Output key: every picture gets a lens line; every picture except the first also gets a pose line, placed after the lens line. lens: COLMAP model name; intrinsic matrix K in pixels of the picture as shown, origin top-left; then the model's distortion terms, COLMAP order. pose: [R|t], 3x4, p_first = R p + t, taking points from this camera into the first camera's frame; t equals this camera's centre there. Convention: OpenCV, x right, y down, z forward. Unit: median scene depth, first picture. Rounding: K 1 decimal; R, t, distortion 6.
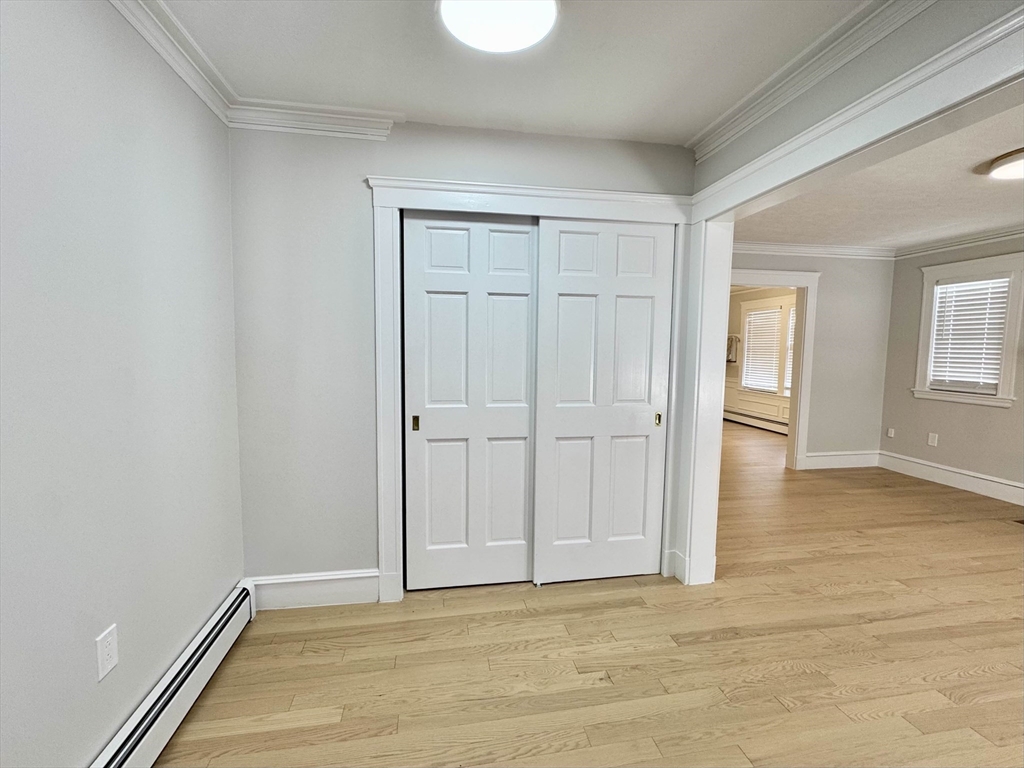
lens RADIAL K [[440.9, 0, 509.5], [0, 440.9, 383.5], [0, 0, 1]] dist [0.002256, 0.000185]
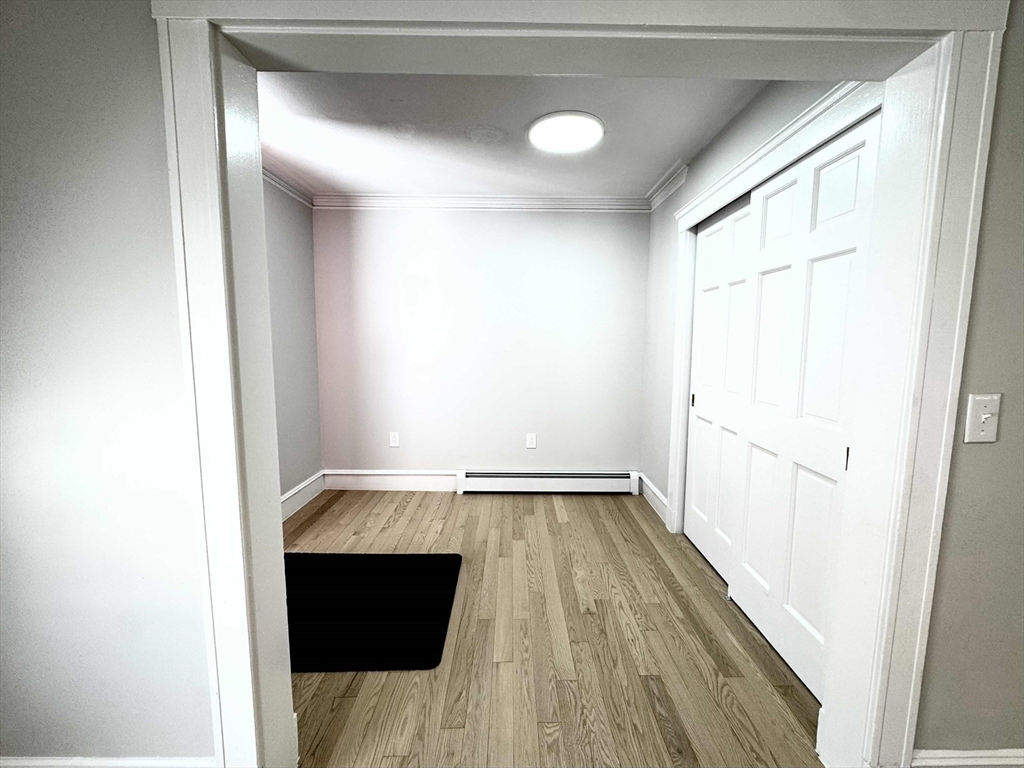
lens RADIAL K [[418.3, 0, 512.7], [0, 418.3, 384.0], [0, 0, 1]] dist [0.003643, -0.000535]
pose [[-0.156876, 0.095556, -0.982985, 1.151012], [-0.085637, 0.990243, 0.109929, -0.030069], [0.983899, 0.101425, -0.147162, 0.810919]]
